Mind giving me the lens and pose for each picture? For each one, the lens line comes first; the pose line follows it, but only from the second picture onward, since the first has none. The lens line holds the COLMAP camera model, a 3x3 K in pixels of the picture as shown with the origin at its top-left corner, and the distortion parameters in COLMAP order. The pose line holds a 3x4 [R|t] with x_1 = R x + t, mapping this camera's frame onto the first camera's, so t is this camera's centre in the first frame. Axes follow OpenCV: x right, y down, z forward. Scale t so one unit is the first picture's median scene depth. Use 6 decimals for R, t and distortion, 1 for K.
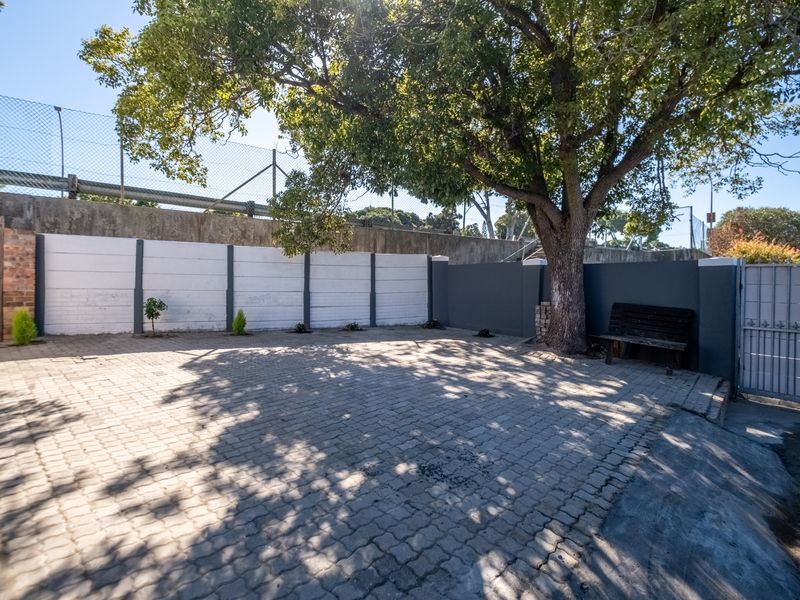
lens RADIAL K [[391.3, 0, 400.0], [0, 391.3, 300.0], [0, 0, 1]] dist [-0.007492, -0.000768]
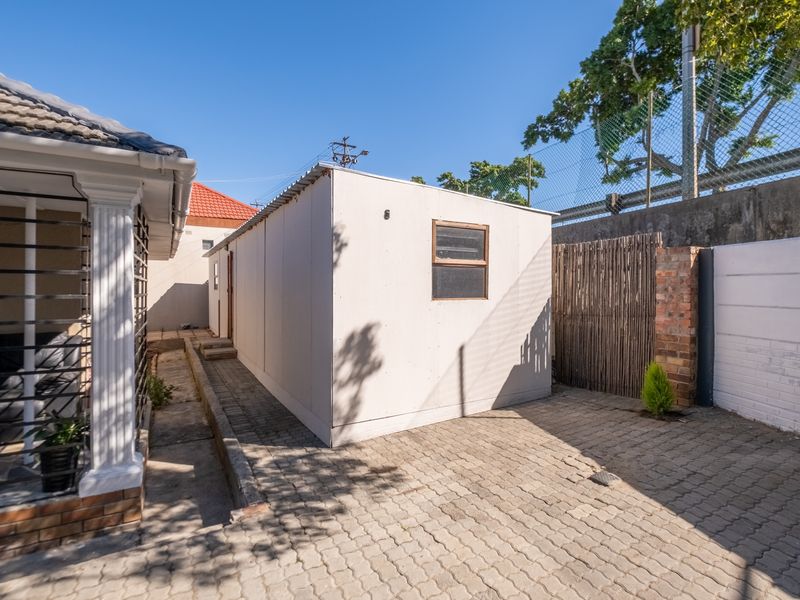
lens RADIAL K [[391.3, 0, 400.0], [0, 391.3, 300.0], [0, 0, 1]] dist [-0.007492, -0.000768]
pose [[-0.303628, 0.023754, -0.952494, -0.158503], [-0.027252, 0.999064, 0.033602, -0.093921], [0.952401, 0.036160, -0.302697, 0.725365]]
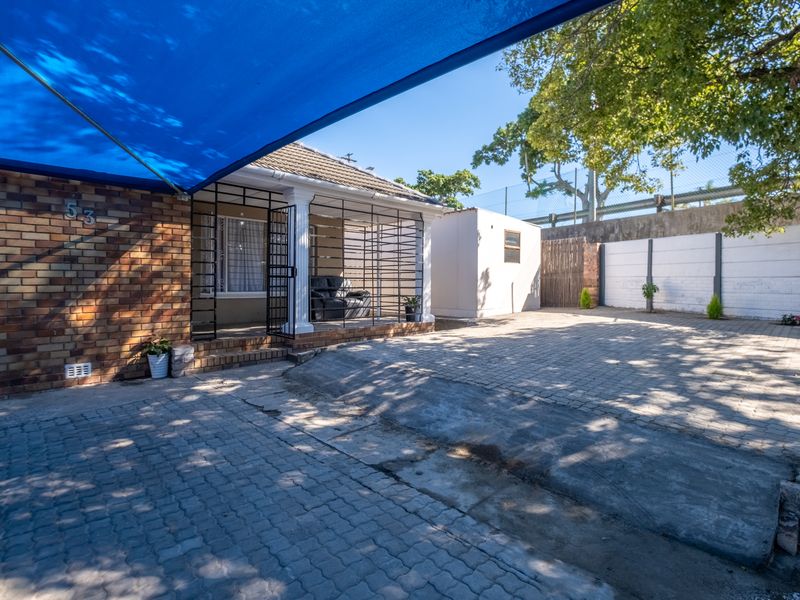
lens RADIAL K [[391.3, 0, 400.0], [0, 391.3, 300.0], [0, 0, 1]] dist [-0.007492, -0.000768]
pose [[-0.084468, 0.039727, -0.995634, 0.811805], [-0.028994, 0.998684, 0.042309, 0.022770], [0.996004, 0.032442, -0.083205, 0.295697]]
